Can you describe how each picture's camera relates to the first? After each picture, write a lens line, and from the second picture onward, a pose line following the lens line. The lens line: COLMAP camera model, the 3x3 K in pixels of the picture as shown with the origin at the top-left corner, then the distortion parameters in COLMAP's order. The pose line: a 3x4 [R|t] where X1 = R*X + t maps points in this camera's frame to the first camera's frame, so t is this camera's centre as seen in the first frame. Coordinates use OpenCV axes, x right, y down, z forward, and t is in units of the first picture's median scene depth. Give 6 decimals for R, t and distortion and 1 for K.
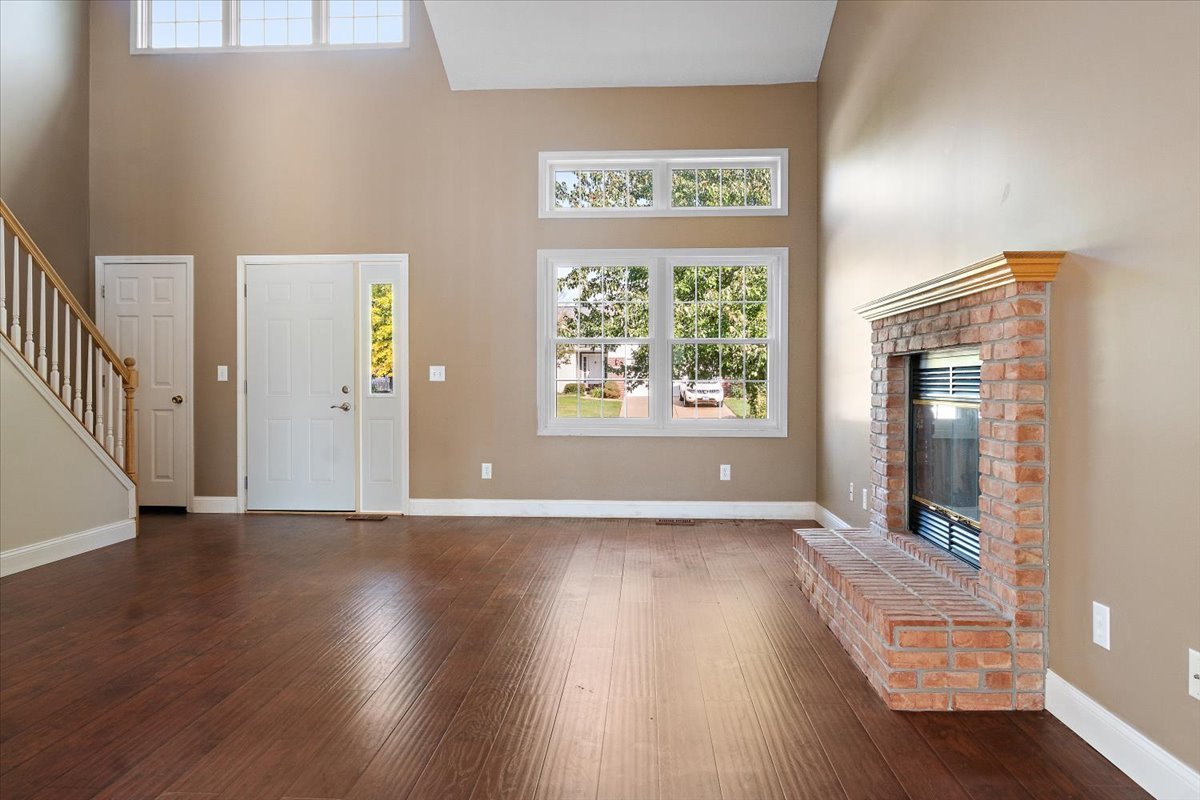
lens RADIAL K [[805.5, 0, 602.6], [0, 805.5, 394.2], [0, 0, 1]] dist [-0.008128, -0.000117]
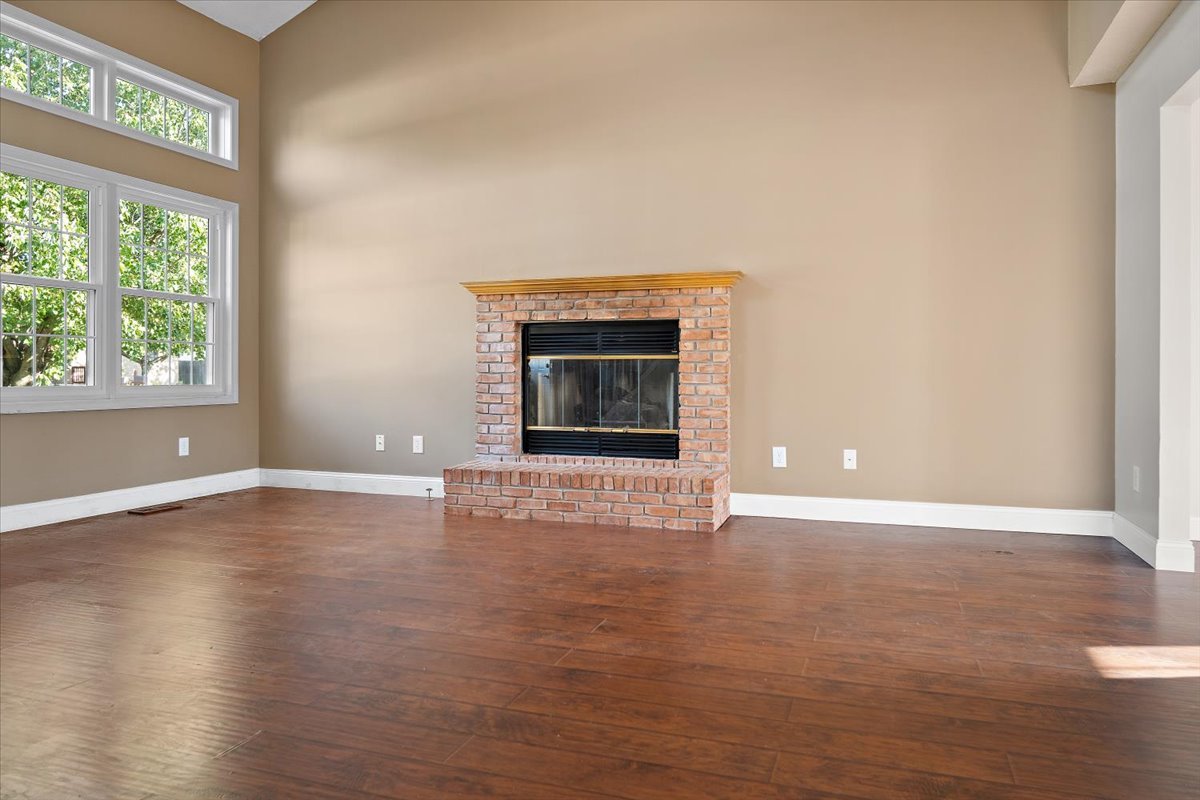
lens RADIAL K [[805.5, 0, 606.0], [0, 805.5, 393.4], [0, 0, 1]] dist [-0.008128, -0.000117]
pose [[0.270998, -0.025446, 0.962244, -1.226728], [0.012382, 0.999660, 0.022948, 0.053856], [-0.962500, 0.005695, 0.271221, 0.693404]]
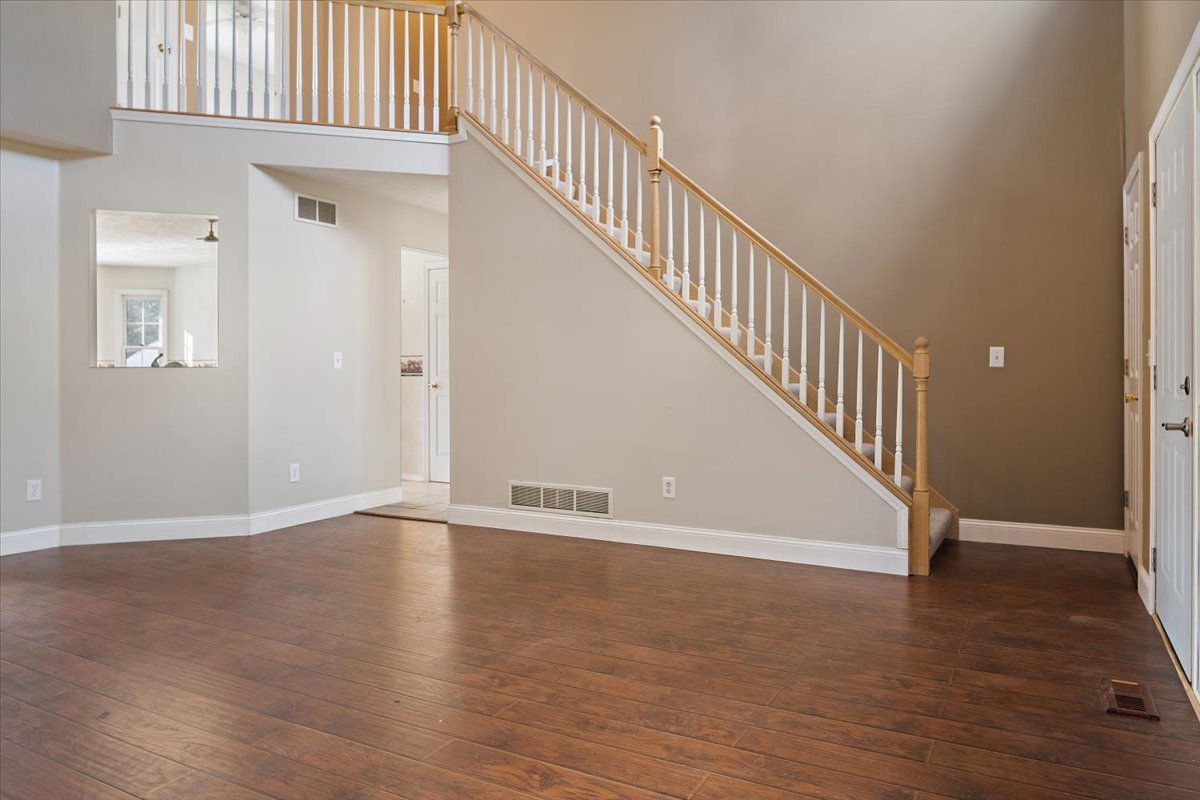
lens RADIAL K [[805.5, 0, 589.0], [0, 805.5, 385.6], [0, 0, 1]] dist [-0.008128, -0.000117]
pose [[-0.436947, 0.012210, -0.899404, 0.409040], [-0.007514, 0.999823, 0.017224, -0.016460], [0.899456, 0.014284, -0.436778, 2.003794]]
